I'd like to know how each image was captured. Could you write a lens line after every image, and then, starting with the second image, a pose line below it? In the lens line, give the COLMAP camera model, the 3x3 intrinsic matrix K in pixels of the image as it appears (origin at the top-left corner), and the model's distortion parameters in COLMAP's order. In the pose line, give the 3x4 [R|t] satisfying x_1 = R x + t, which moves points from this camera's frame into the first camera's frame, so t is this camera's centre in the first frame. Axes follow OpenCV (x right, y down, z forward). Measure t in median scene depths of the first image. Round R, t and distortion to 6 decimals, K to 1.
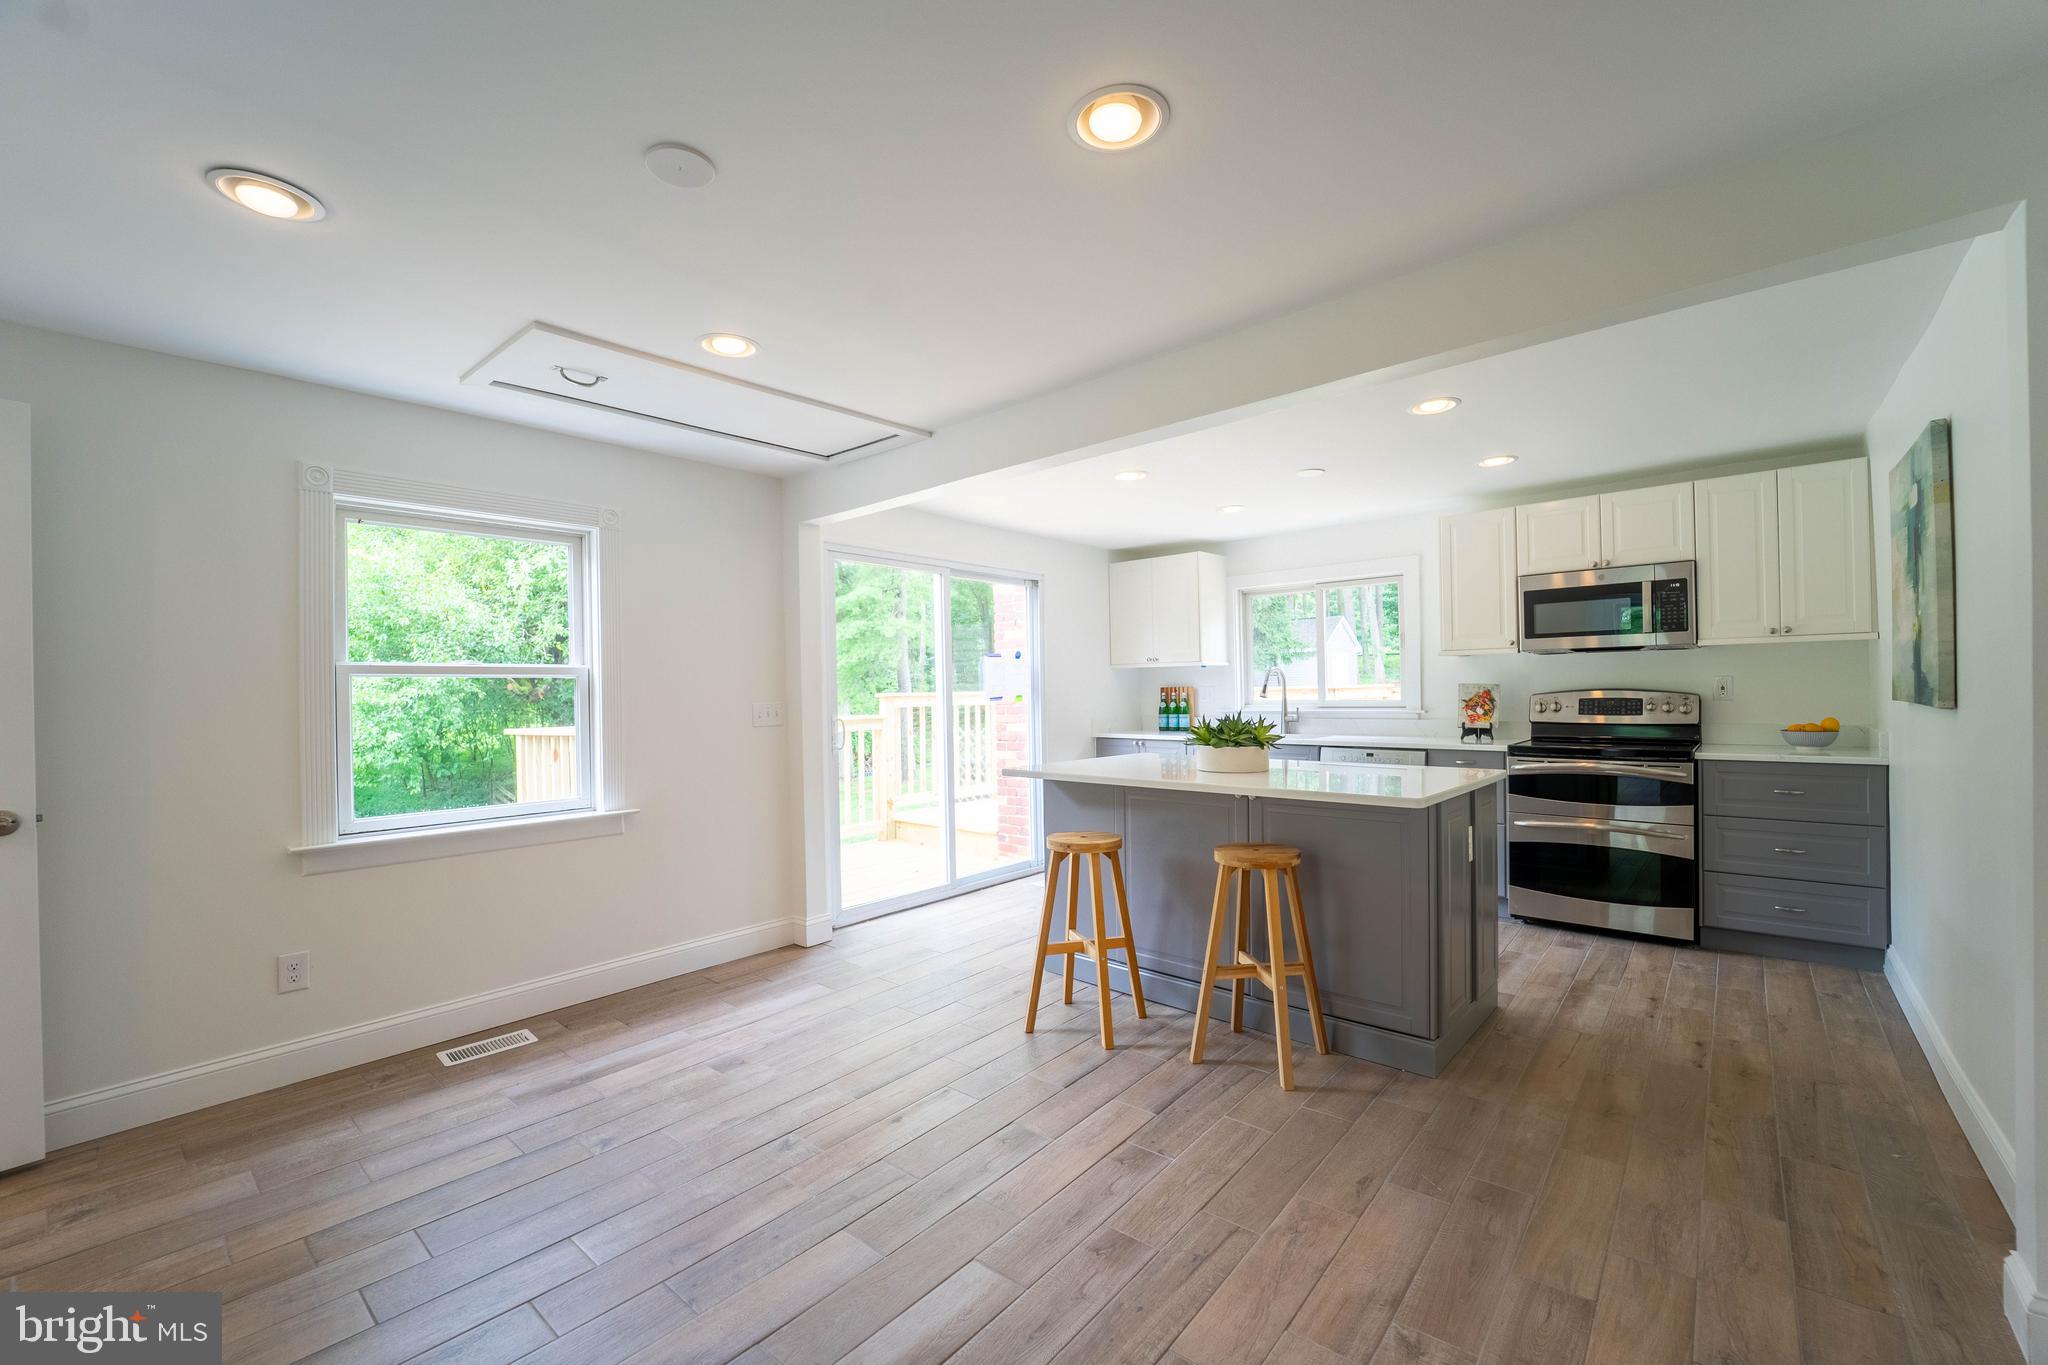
lens RADIAL K [[820.0, 0, 1077.7], [0, 820.0, 687.4], [0, 0, 1]] dist [-0.015443, 0.000495]
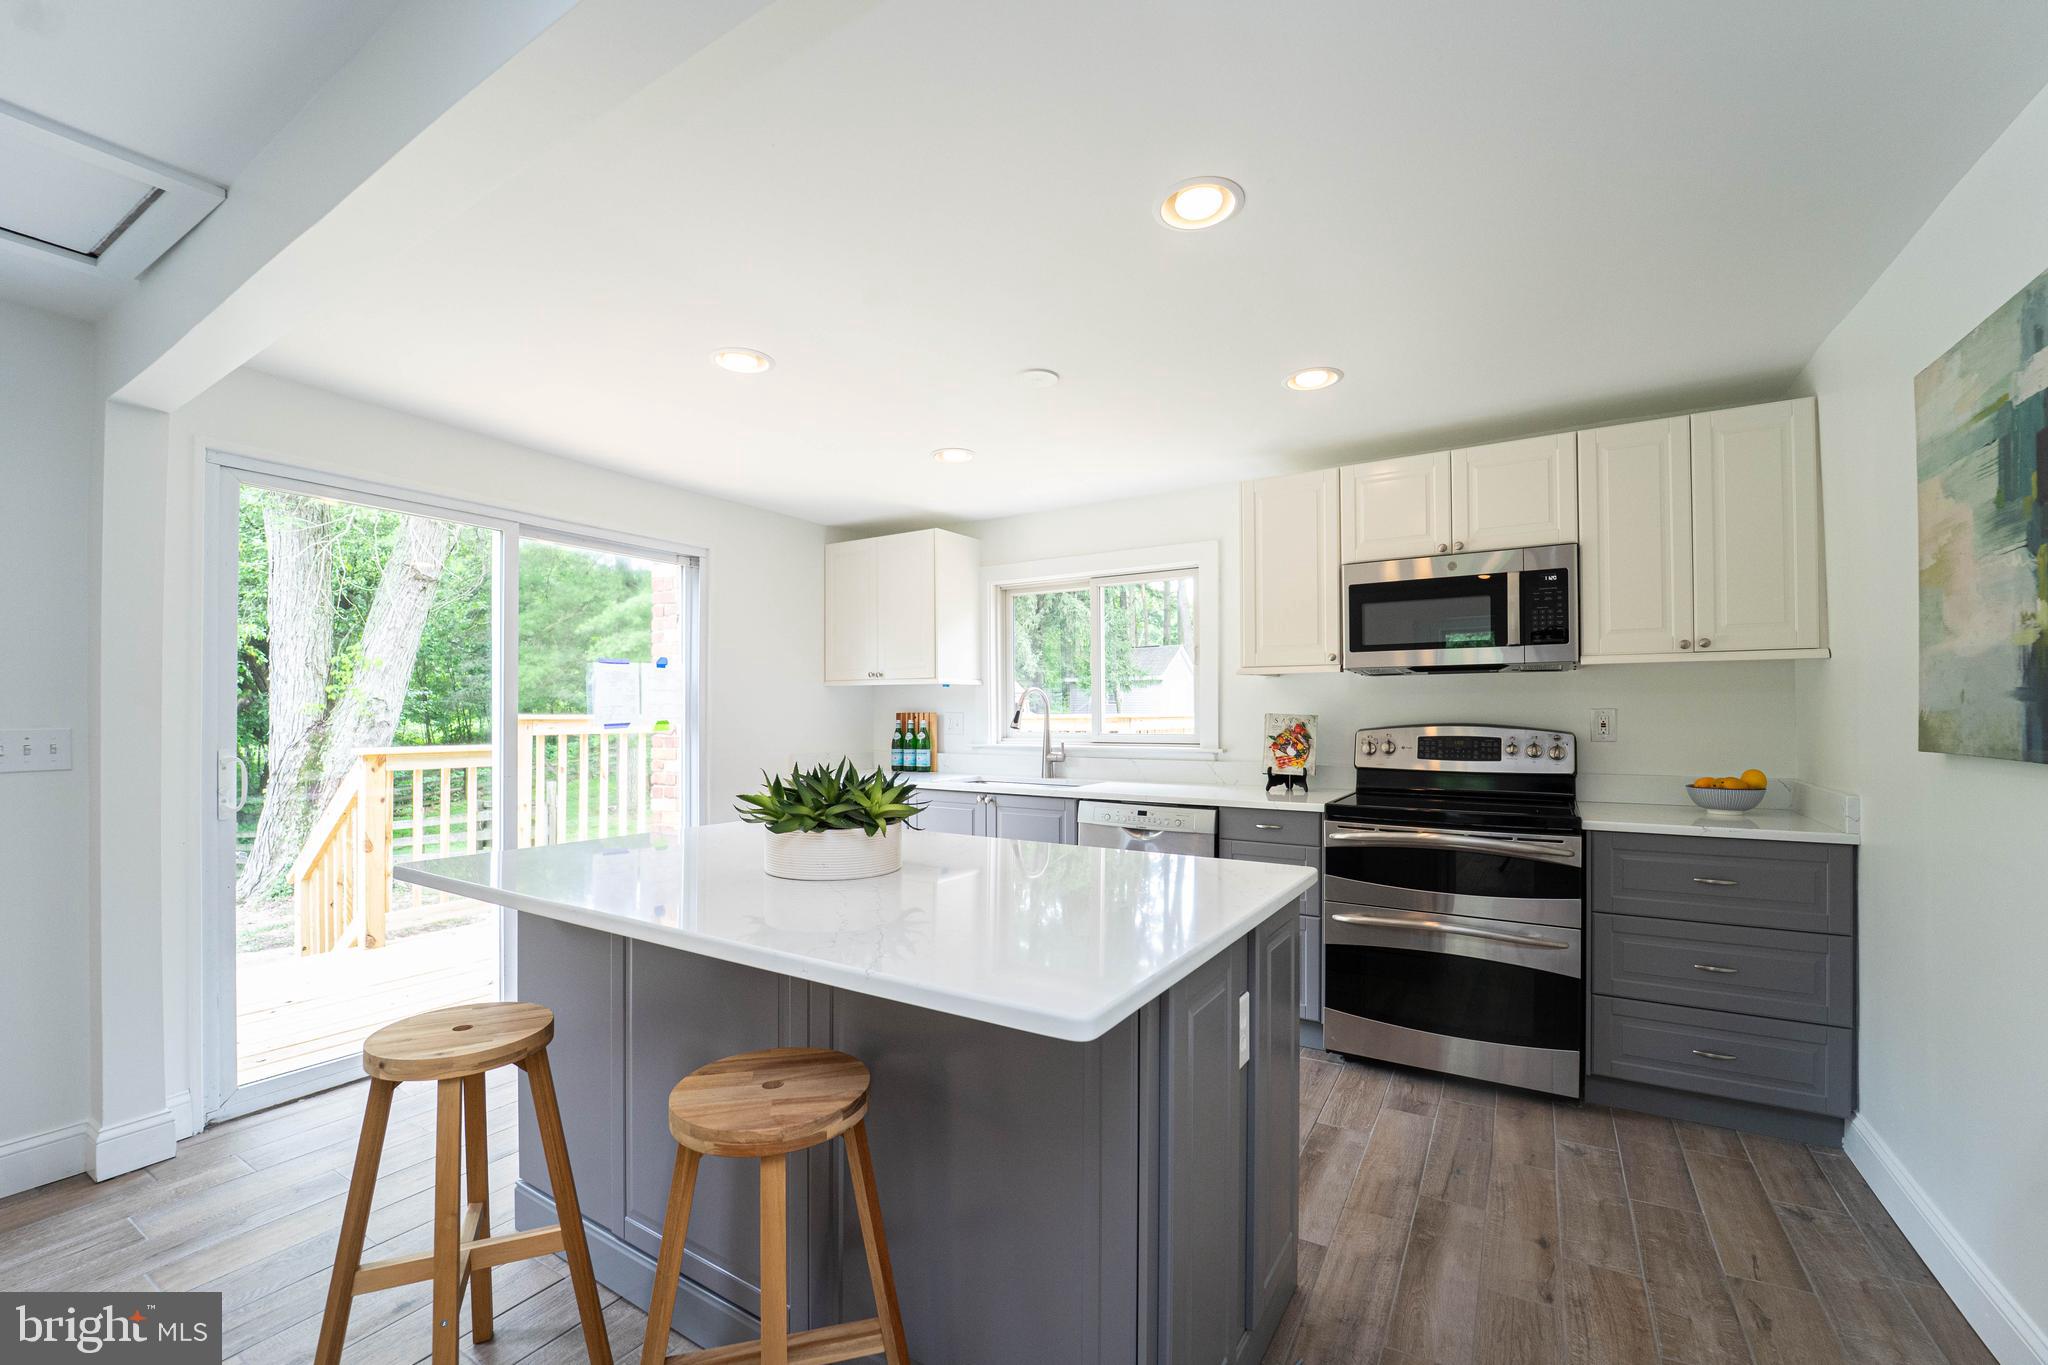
lens RADIAL K [[820.0, 0, 1055.9], [0, 820.0, 699.9], [0, 0, 1]] dist [-0.015443, 0.000495]
pose [[0.987726, 0.018321, 0.155116, 0.195524], [-0.015827, 0.999725, -0.017297, -0.001637], [-0.155390, 0.014629, 0.987745, 0.355205]]
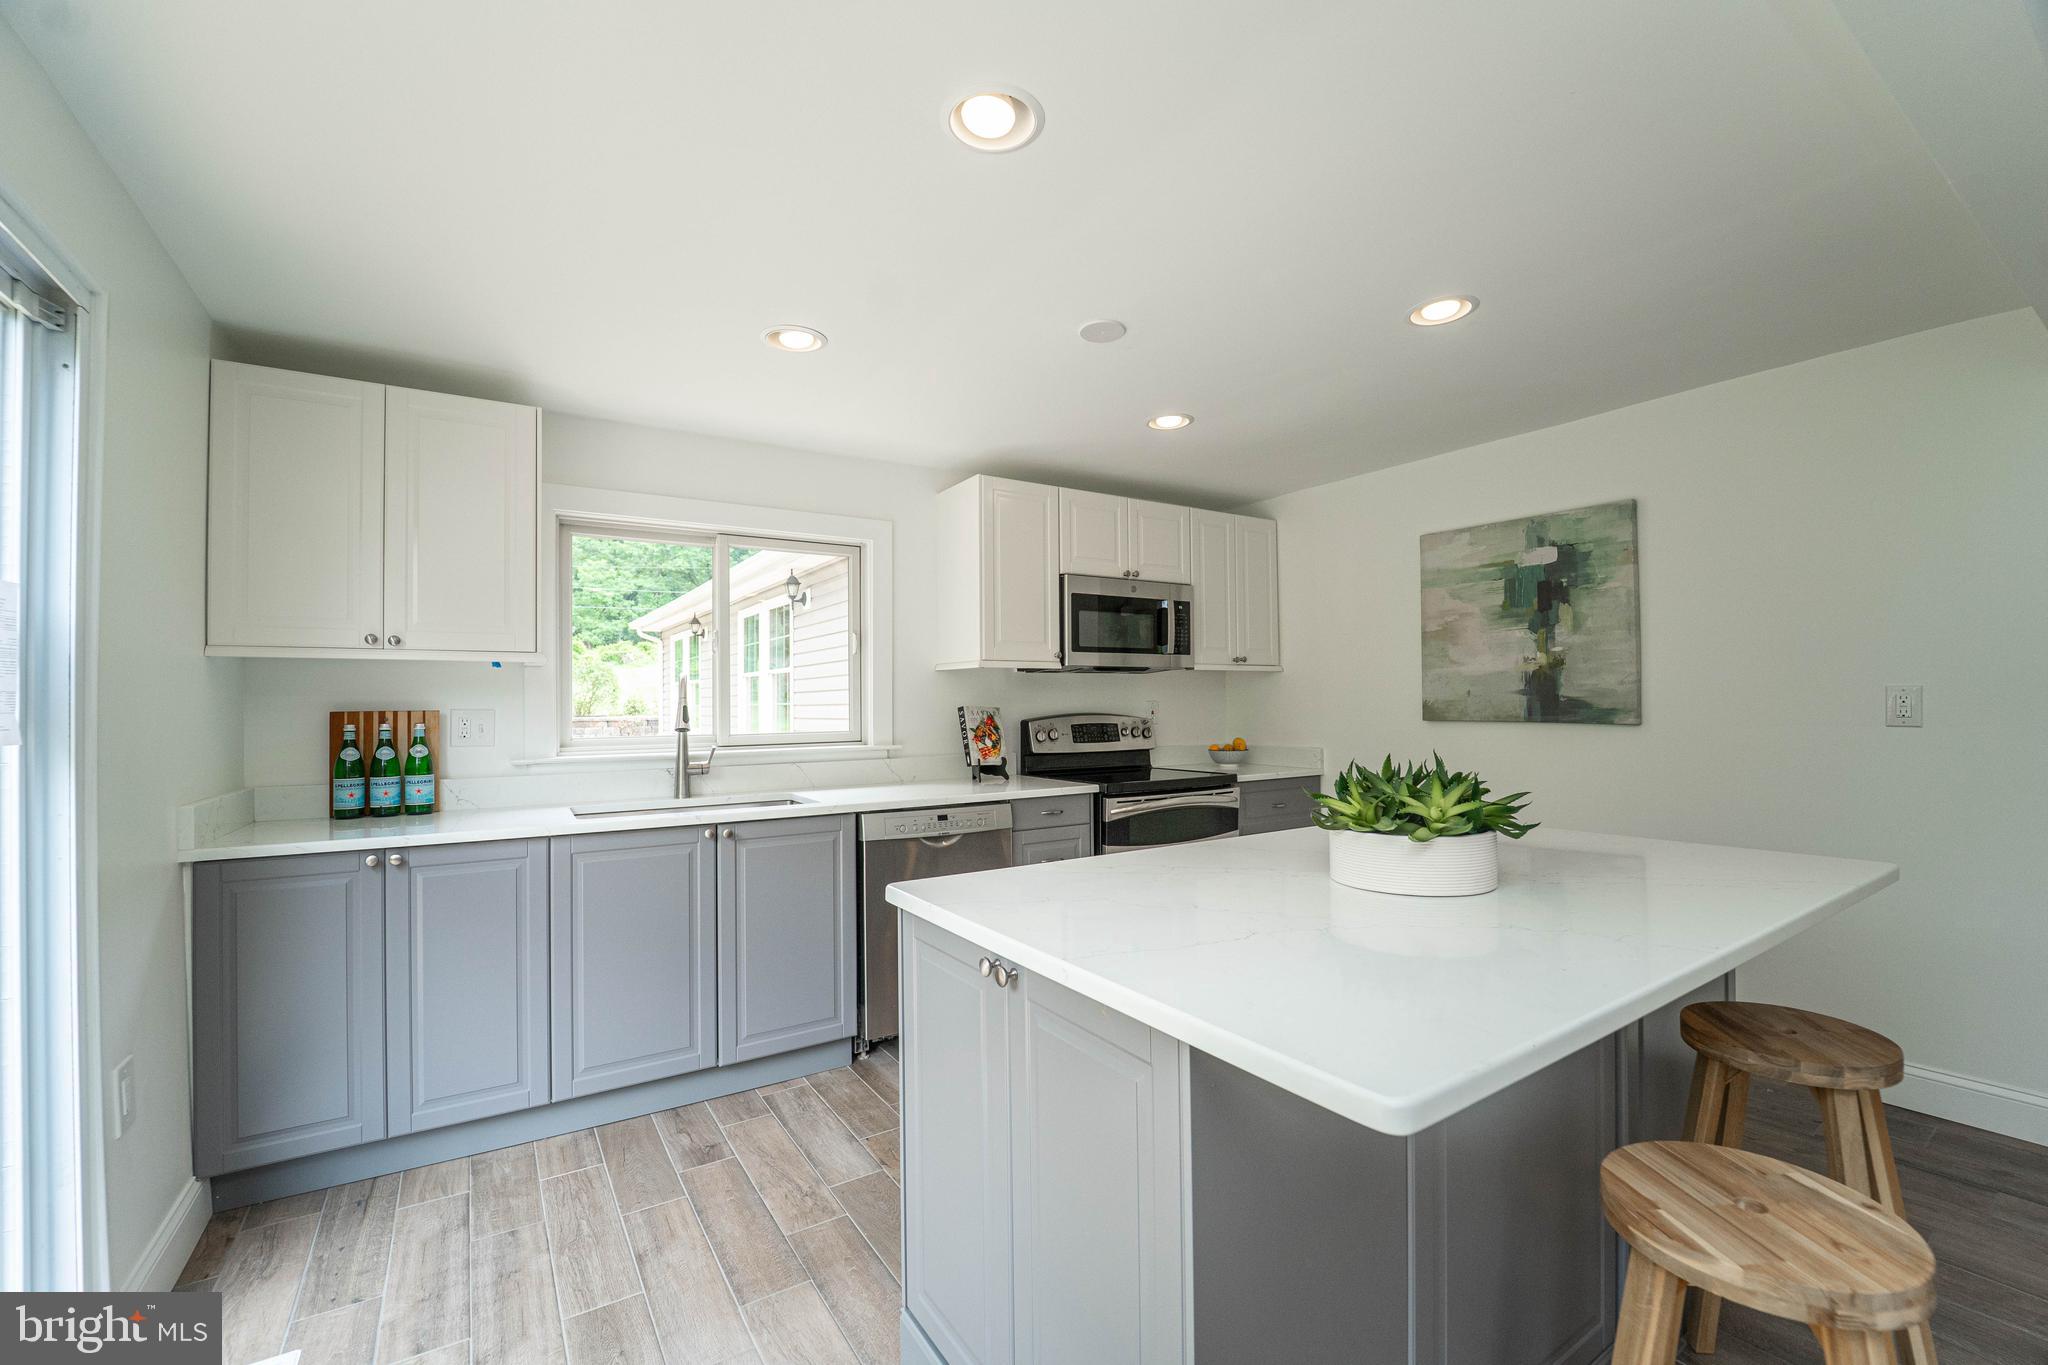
lens RADIAL K [[820.0, 0, 1016.3], [0, 820.0, 687.7], [0, 0, 1]] dist [-0.015443, 0.000495]
pose [[0.315313, 0.033079, 0.948411, -0.256205], [0.003220, 0.999349, -0.035927, 0.005917], [-0.948982, 0.014382, 0.315001, 0.844096]]
